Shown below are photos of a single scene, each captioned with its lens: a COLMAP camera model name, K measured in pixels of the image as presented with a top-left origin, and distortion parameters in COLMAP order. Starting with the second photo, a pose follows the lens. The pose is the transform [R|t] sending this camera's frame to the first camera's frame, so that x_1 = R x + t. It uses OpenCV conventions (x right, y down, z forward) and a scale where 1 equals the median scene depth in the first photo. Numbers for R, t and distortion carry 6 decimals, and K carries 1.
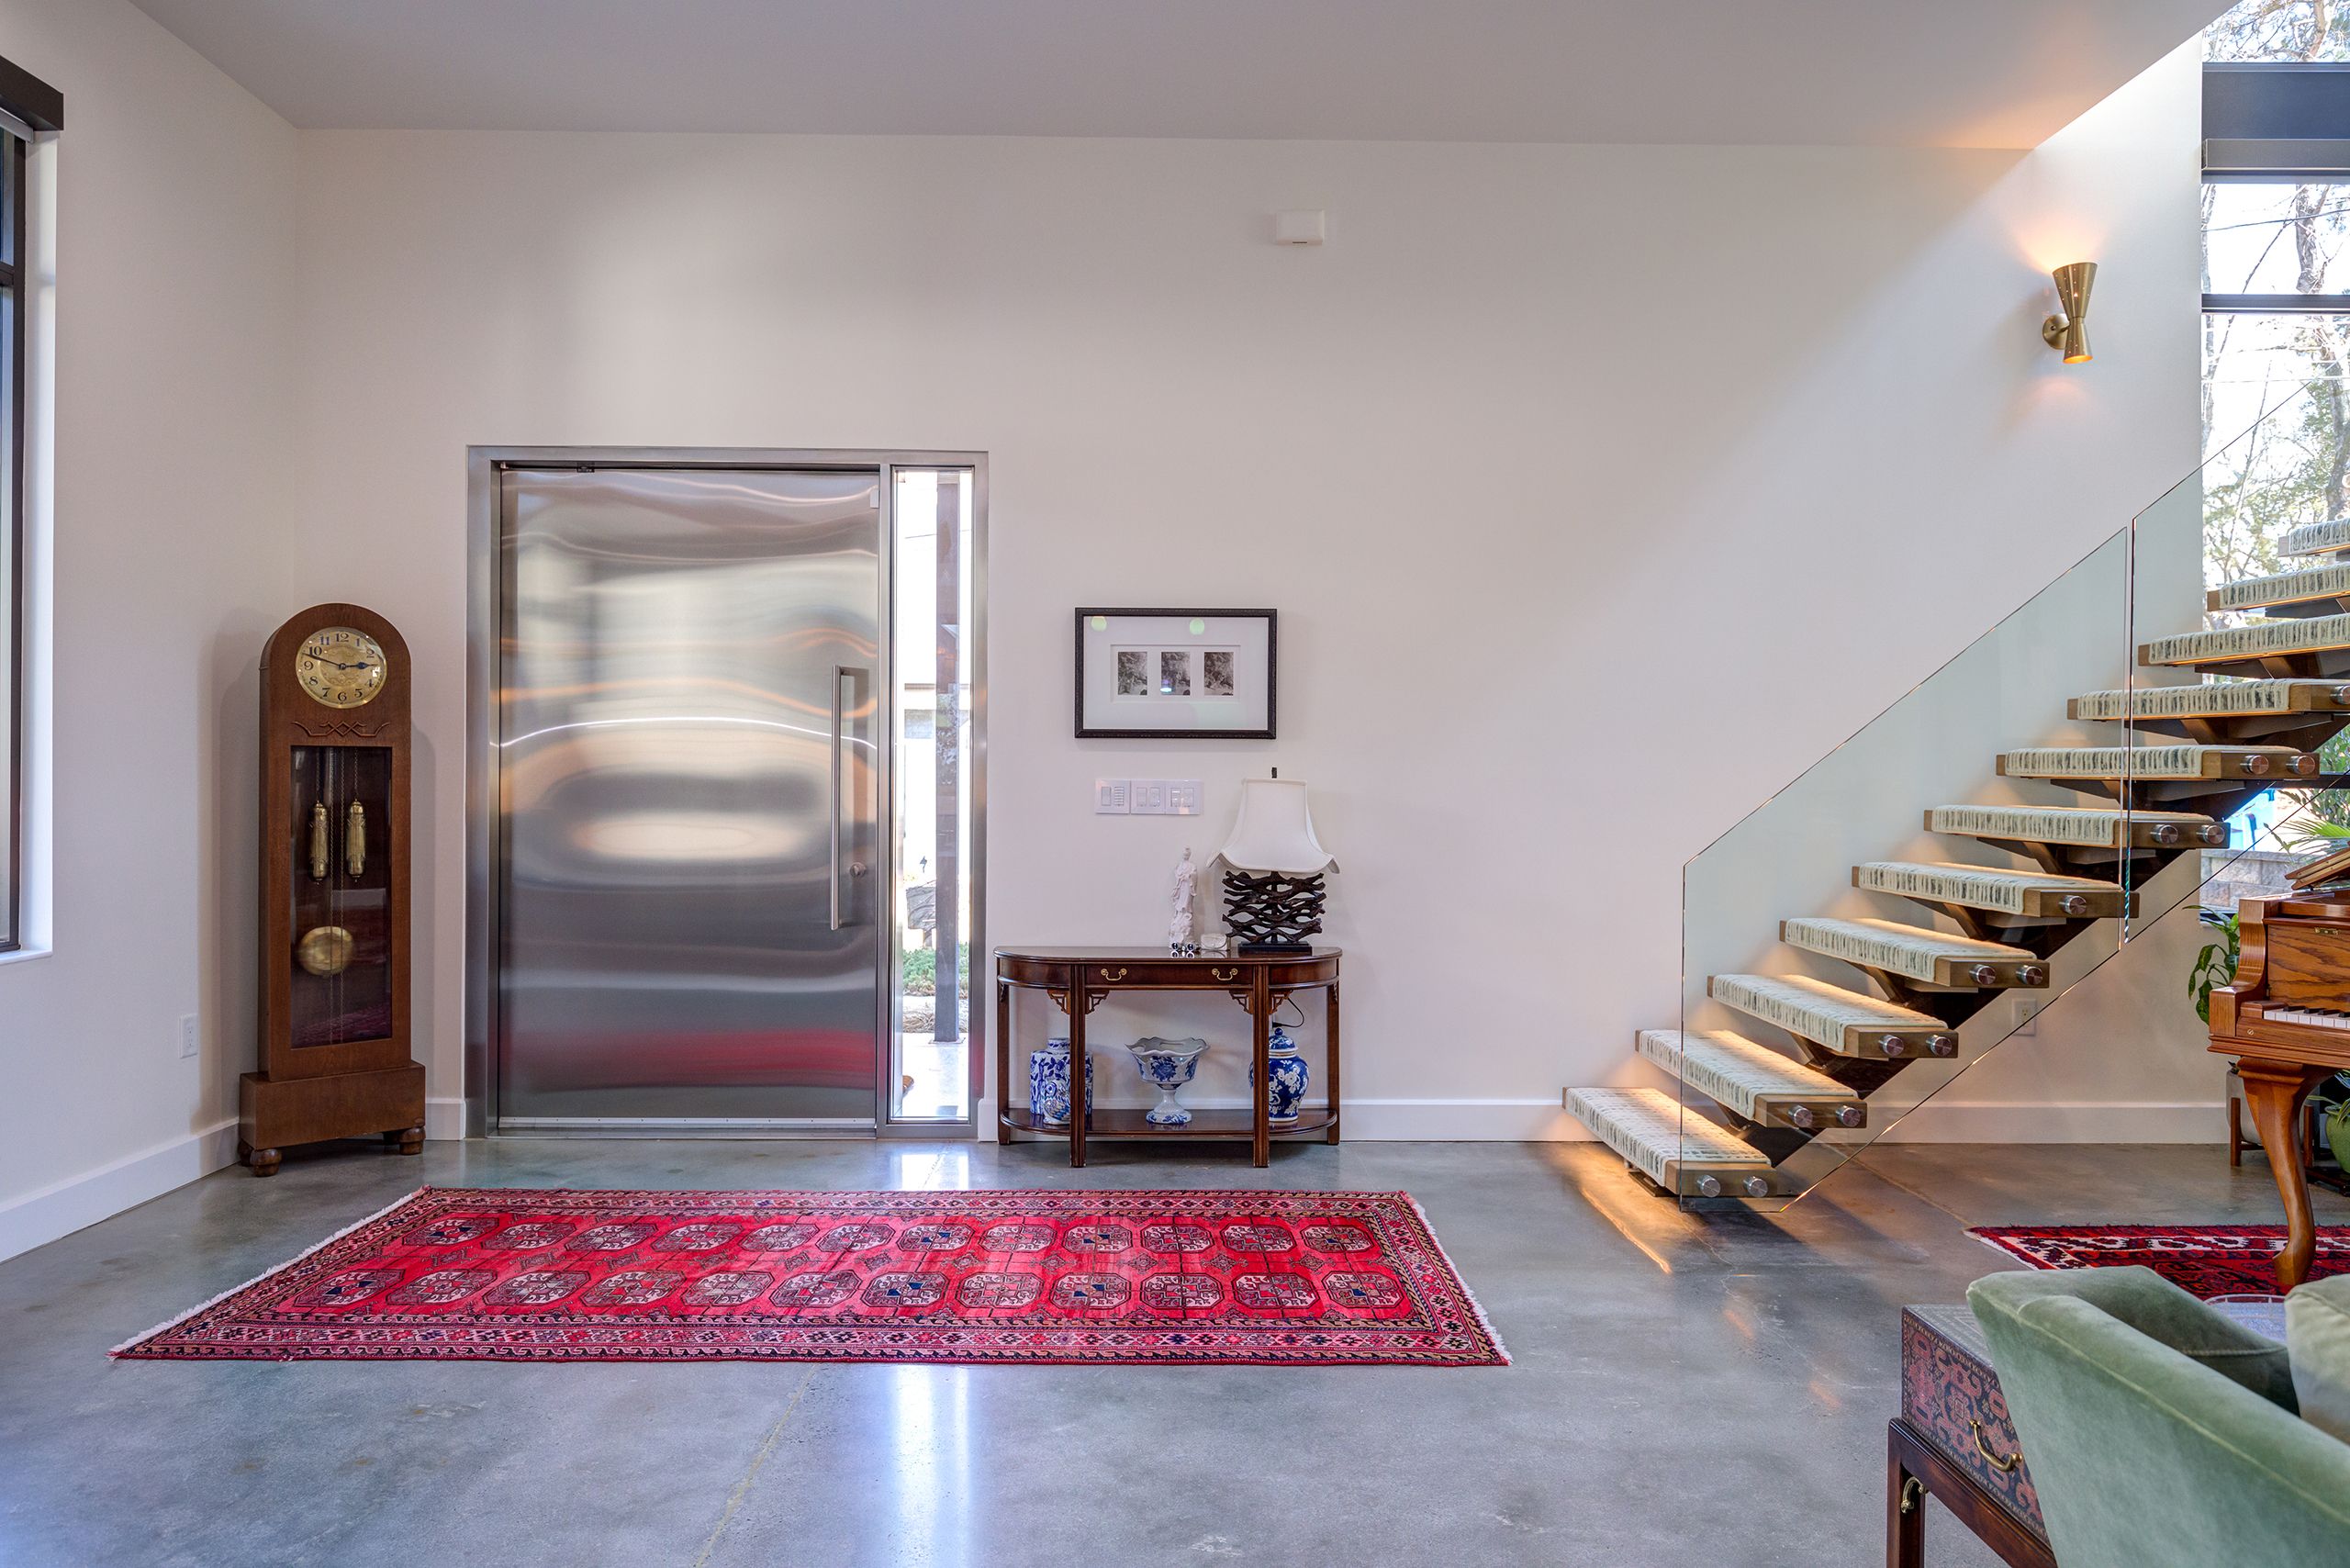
lens RADIAL K [[1541.7, 0, 1176.7], [0, 1541.7, 779.8], [0, 0, 1]] dist [-0.009360, 0.006918]
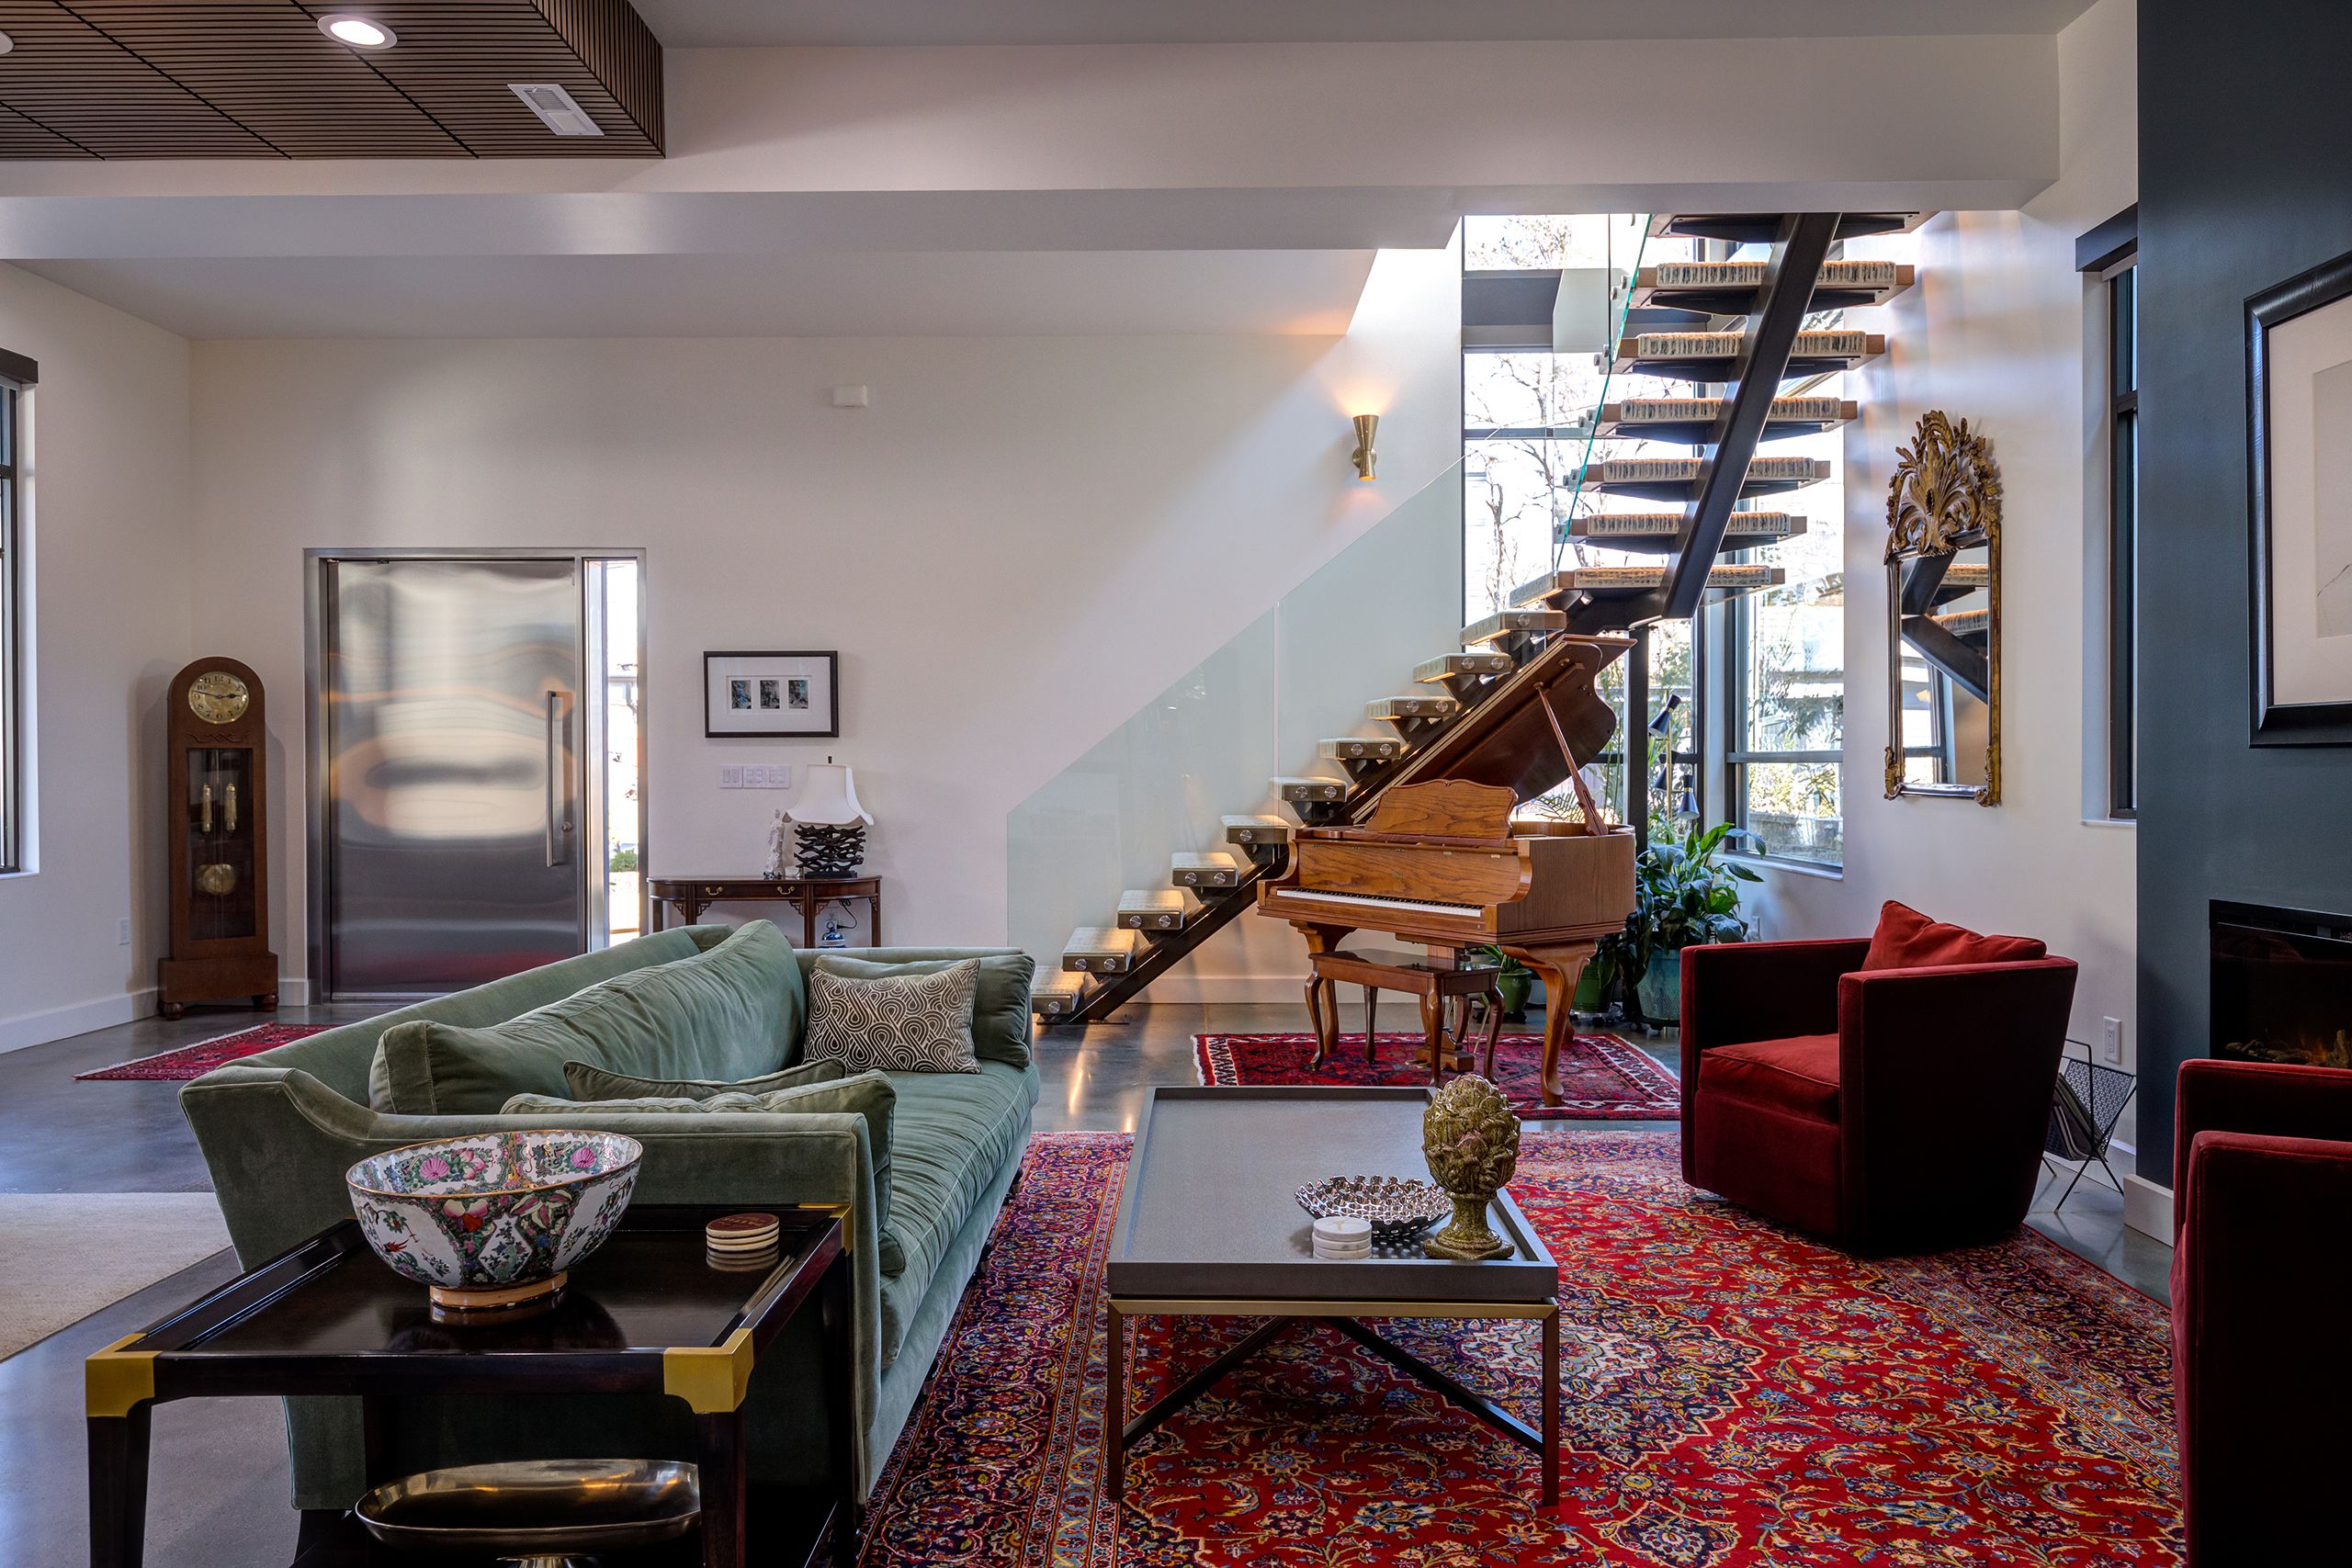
lens RADIAL K [[1640.2, 0, 1178.6], [0, 1640.2, 786.7], [0, 0, 1]] dist [0.004423, -0.011684]
pose [[0.999789, -0.008555, -0.018696, 0.437260], [0.008788, 0.999885, 0.012395, 0.004964], [0.018588, -0.012557, 0.999748, -0.612586]]
